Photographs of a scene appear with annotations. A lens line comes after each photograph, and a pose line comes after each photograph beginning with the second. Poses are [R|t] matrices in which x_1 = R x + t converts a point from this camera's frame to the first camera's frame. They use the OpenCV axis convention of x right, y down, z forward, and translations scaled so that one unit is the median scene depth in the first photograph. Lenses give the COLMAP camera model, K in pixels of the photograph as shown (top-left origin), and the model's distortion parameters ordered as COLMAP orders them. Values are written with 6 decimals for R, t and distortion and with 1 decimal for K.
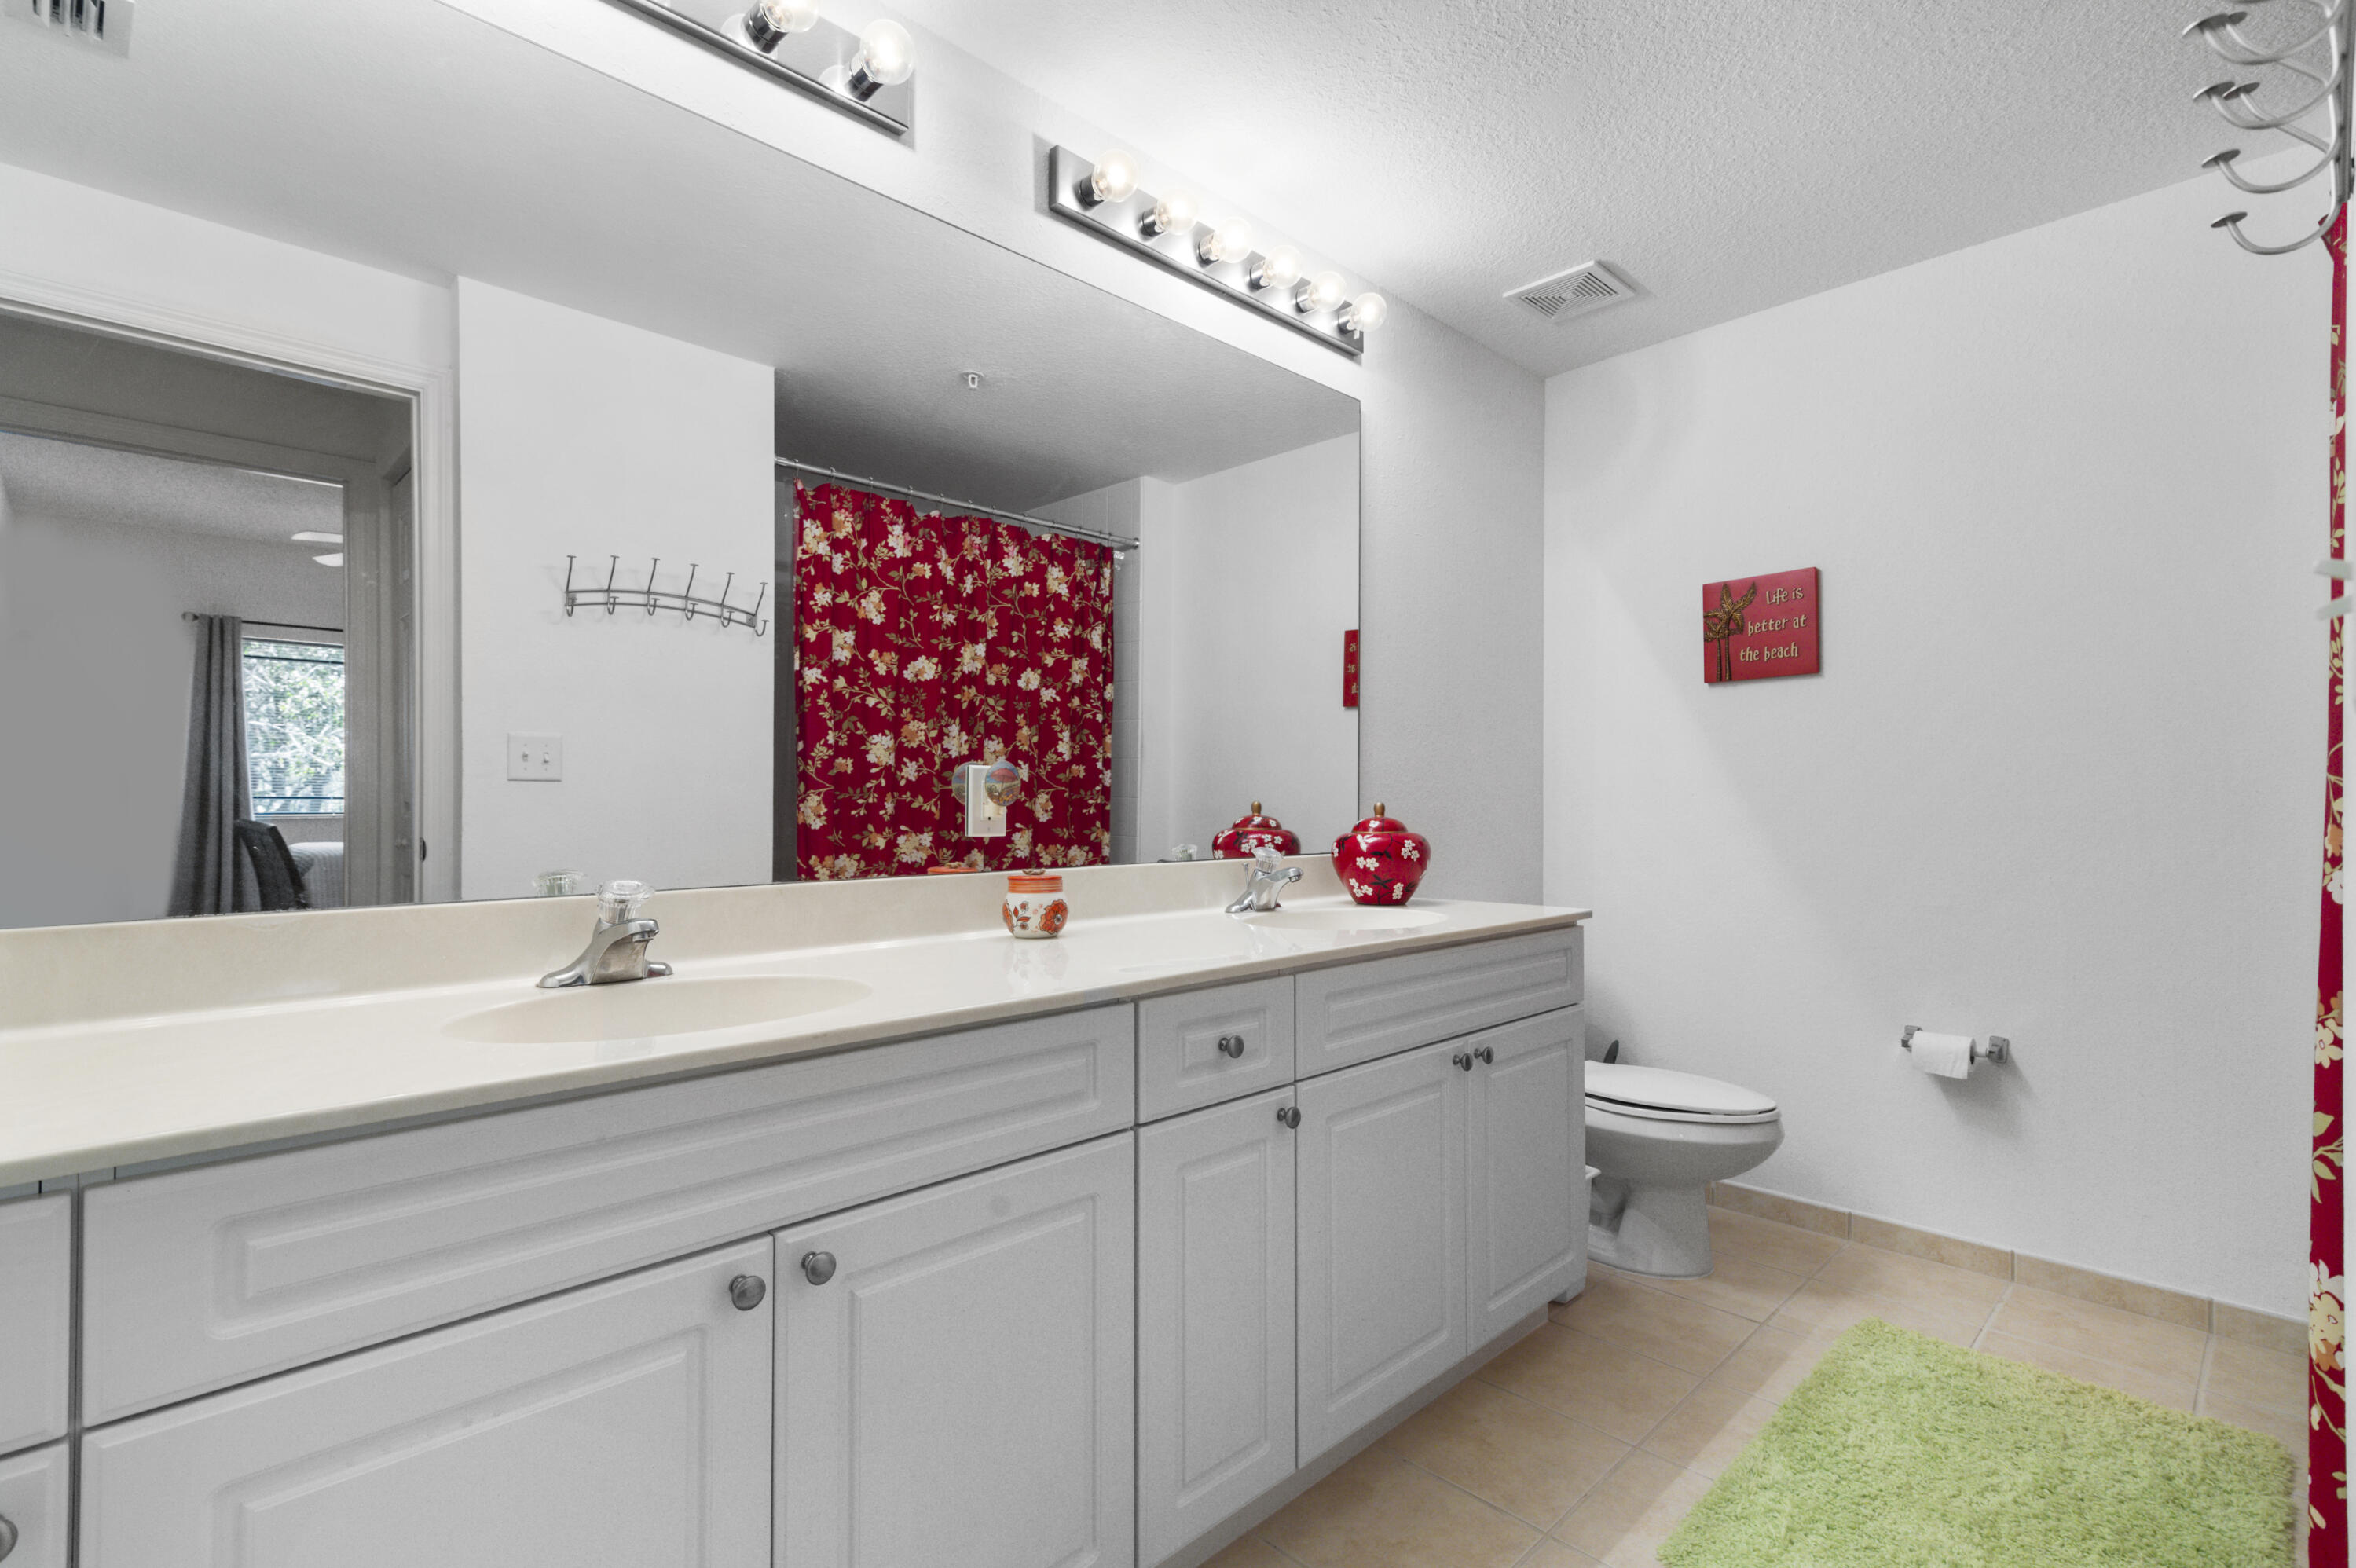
lens RADIAL K [[1061.6, 0, 1169.7], [0, 1061.6, 785.7], [0, 0, 1]] dist [0.020704, -0.000935]
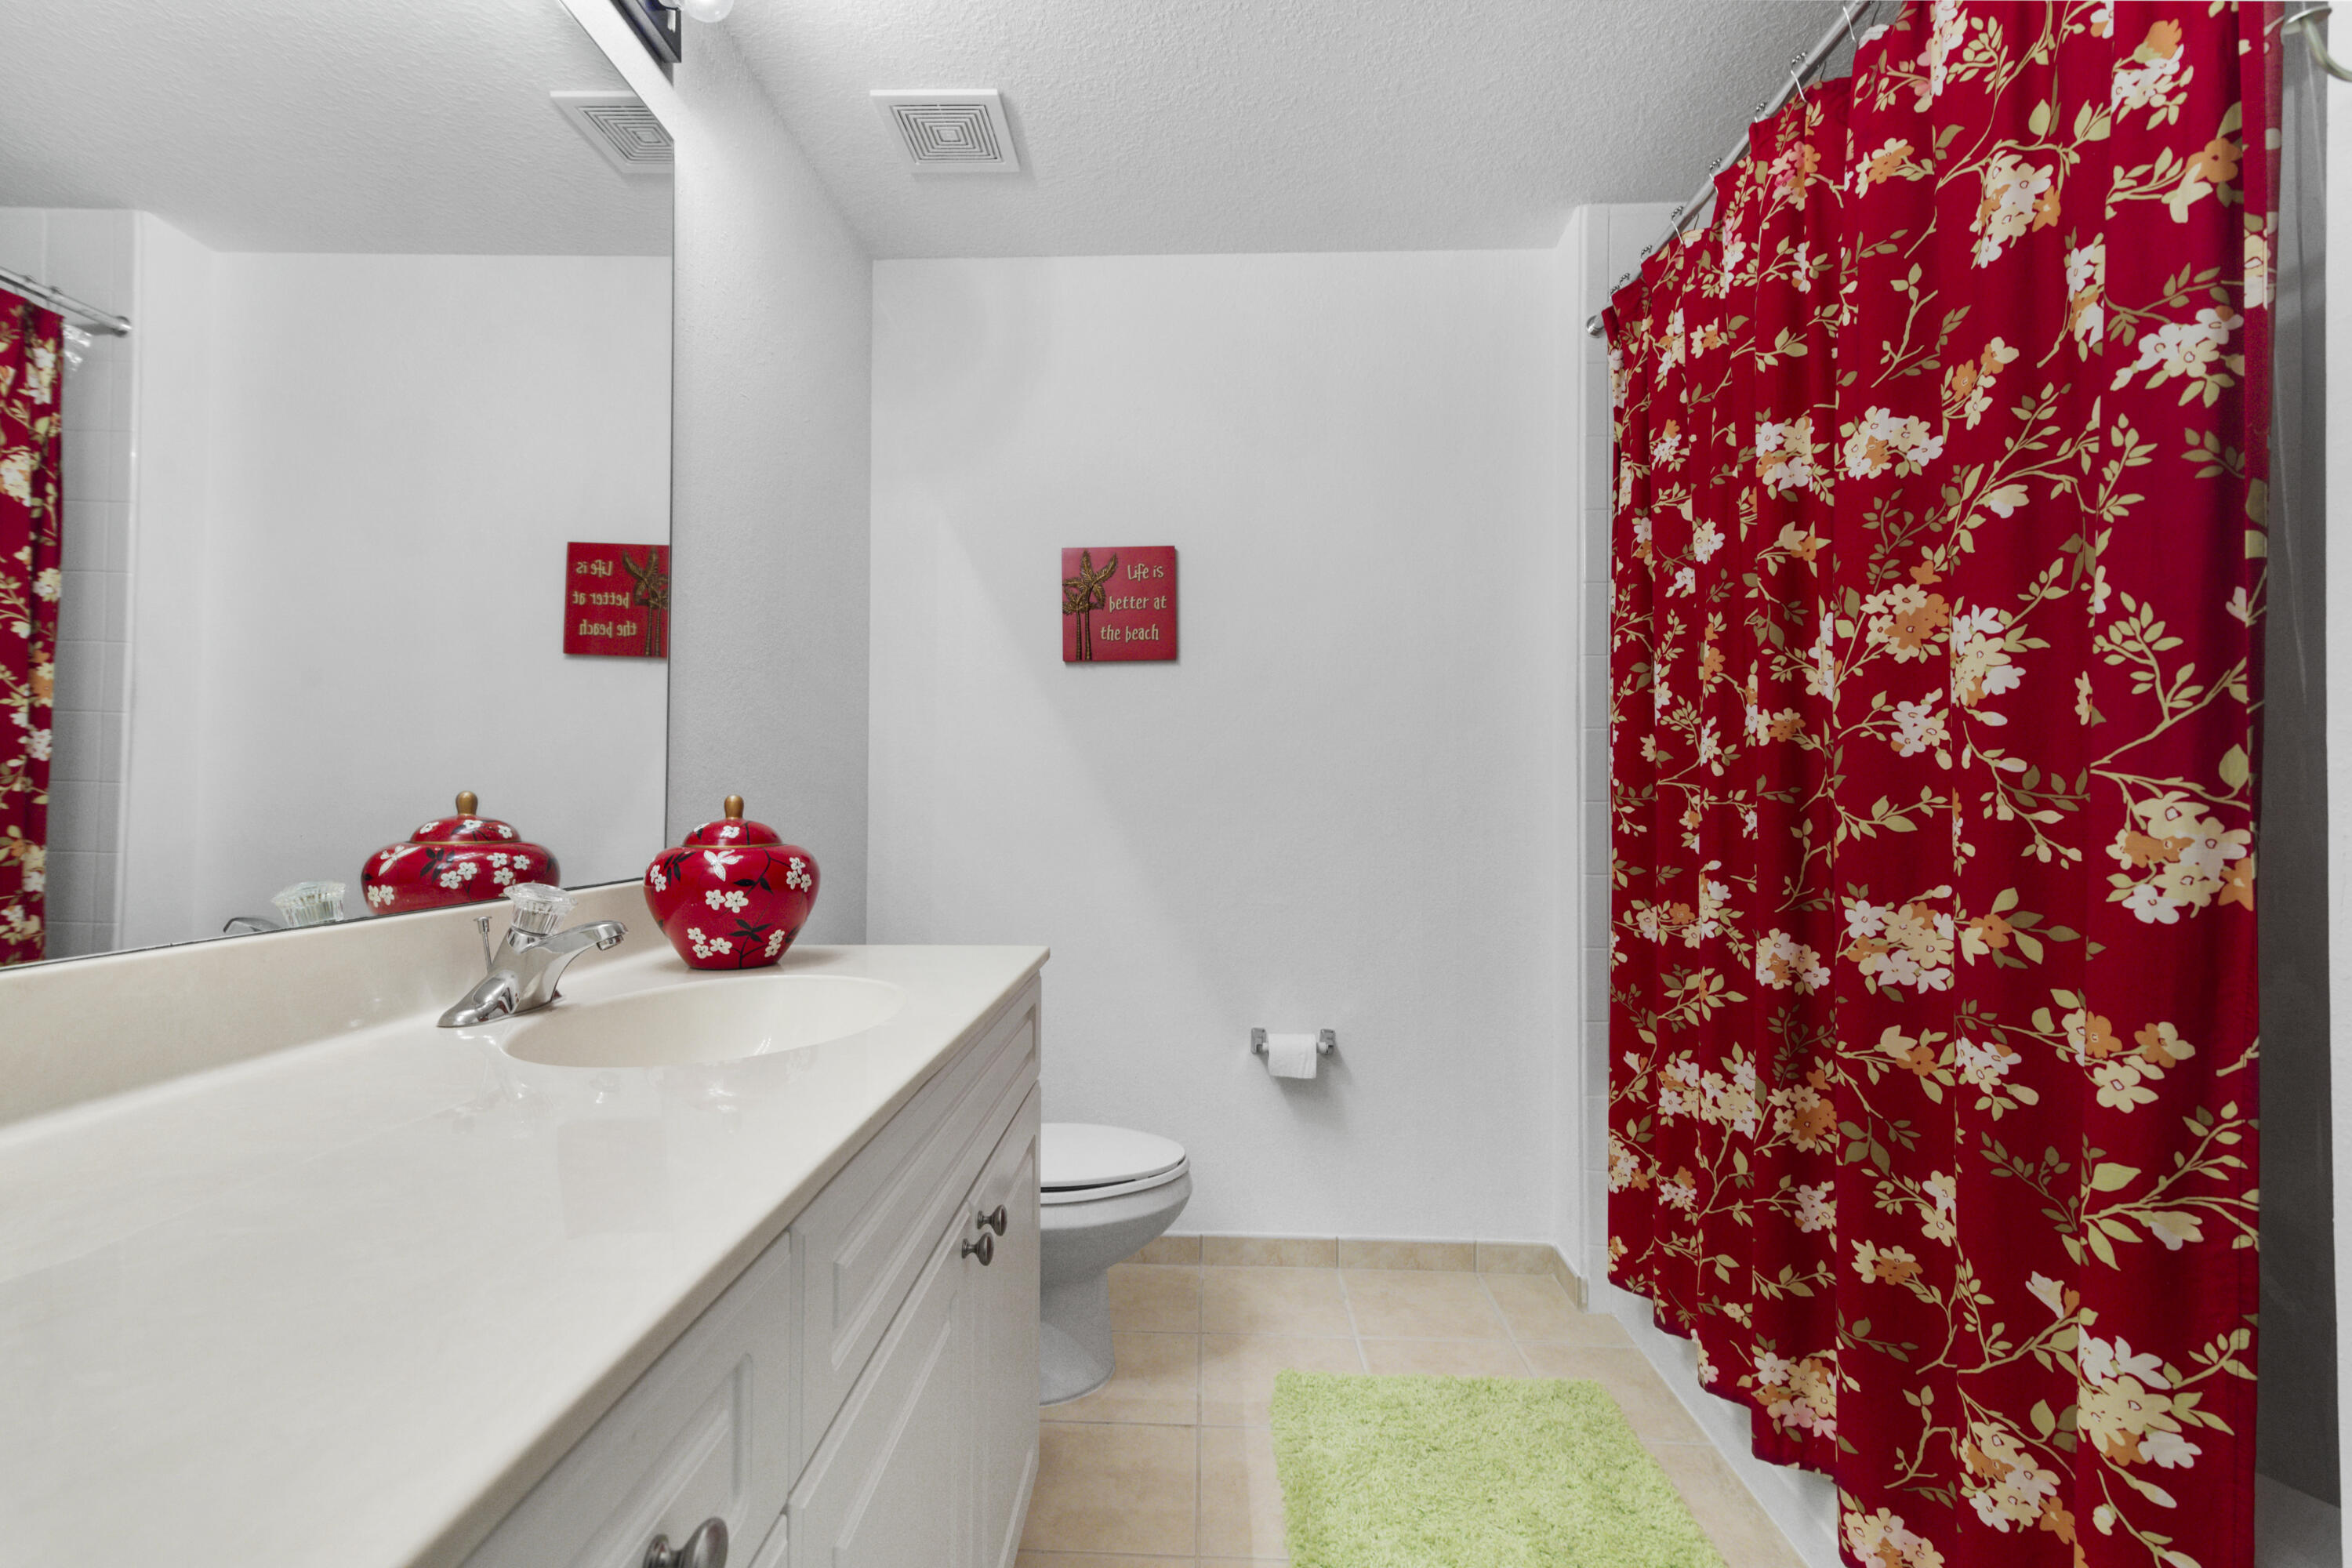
lens RADIAL K [[1059.8, 0, 1167.7], [0, 1059.8, 785.7], [0, 0, 1]] dist [0.020704, -0.000935]
pose [[0.726886, 0.013984, 0.686616, -0.034049], [-0.018528, 0.999828, -0.000749, 0.005545], [-0.686508, -0.012177, 0.727020, 0.361308]]
